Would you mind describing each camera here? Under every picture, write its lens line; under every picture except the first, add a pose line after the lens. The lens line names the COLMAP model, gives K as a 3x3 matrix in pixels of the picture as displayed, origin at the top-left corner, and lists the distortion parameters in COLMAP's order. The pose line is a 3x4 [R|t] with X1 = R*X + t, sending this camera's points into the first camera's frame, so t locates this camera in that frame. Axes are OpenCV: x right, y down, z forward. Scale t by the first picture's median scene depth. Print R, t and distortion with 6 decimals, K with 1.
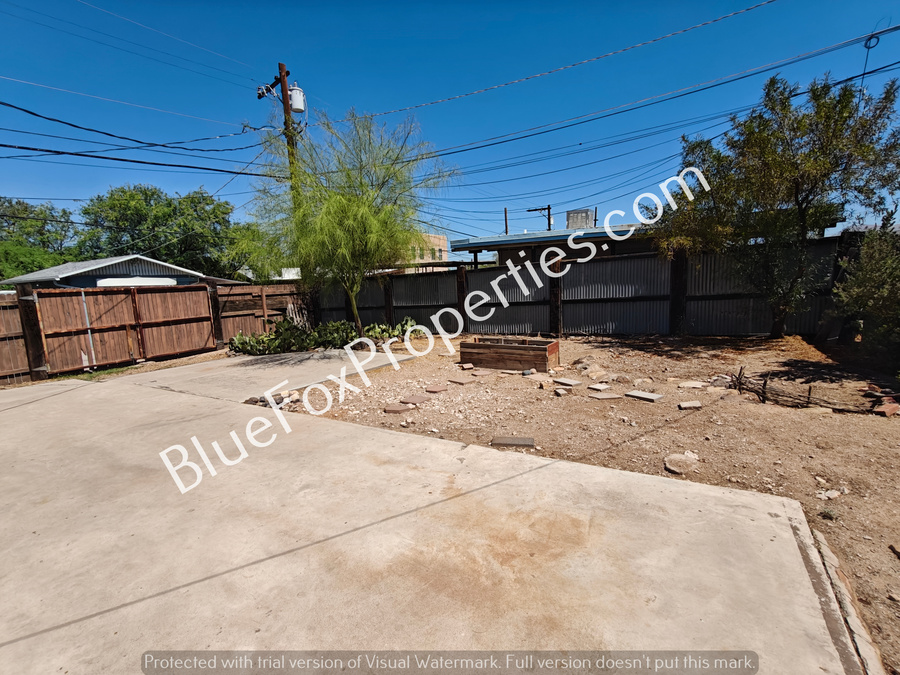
lens RADIAL K [[422.2, 0, 449.4], [0, 422.2, 340.1], [0, 0, 1]] dist [0.002092, 0.000002]
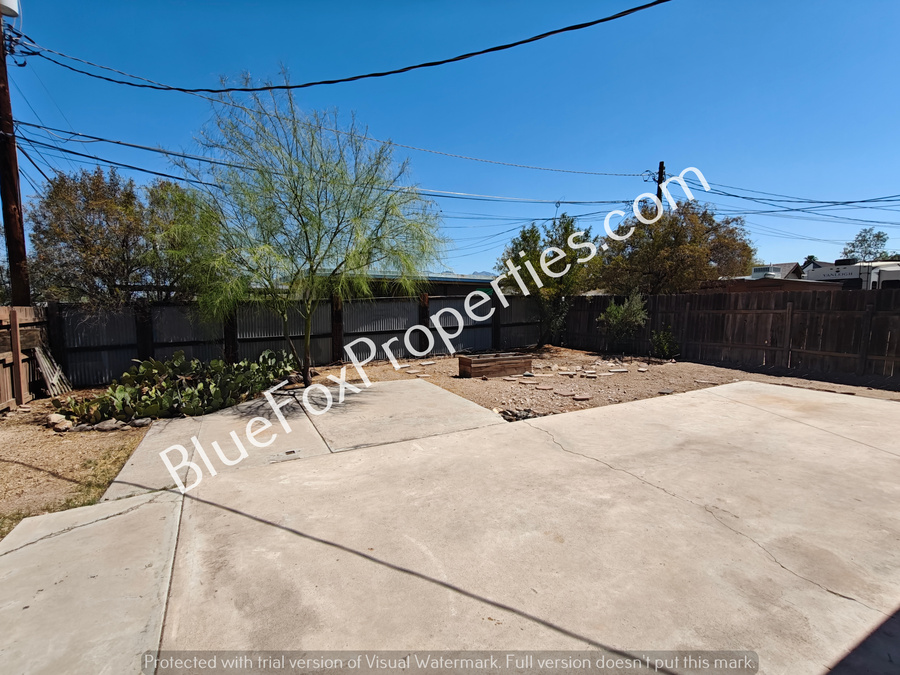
lens RADIAL K [[430.4, 0, 445.5], [0, 430.4, 342.0], [0, 0, 1]] dist [0.003522, 0.000080]
pose [[0.508819, -0.035375, 0.860147, -1.099245], [0.114444, 0.993067, -0.026857, -0.020697], [-0.853233, 0.112104, 0.509339, 0.463931]]
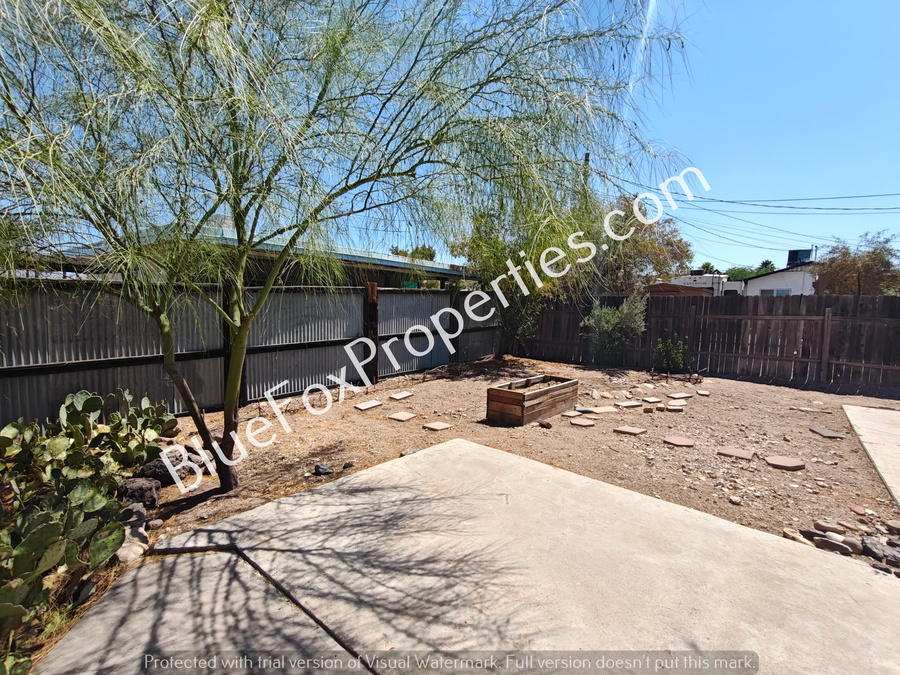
lens RADIAL K [[430.4, 0, 445.5], [0, 430.4, 342.0], [0, 0, 1]] dist [0.003522, 0.000080]
pose [[0.132880, -0.038522, 0.990383, -0.732254], [0.127237, 0.991639, 0.021499, -0.117016], [-0.982931, 0.123156, 0.136671, 1.066433]]
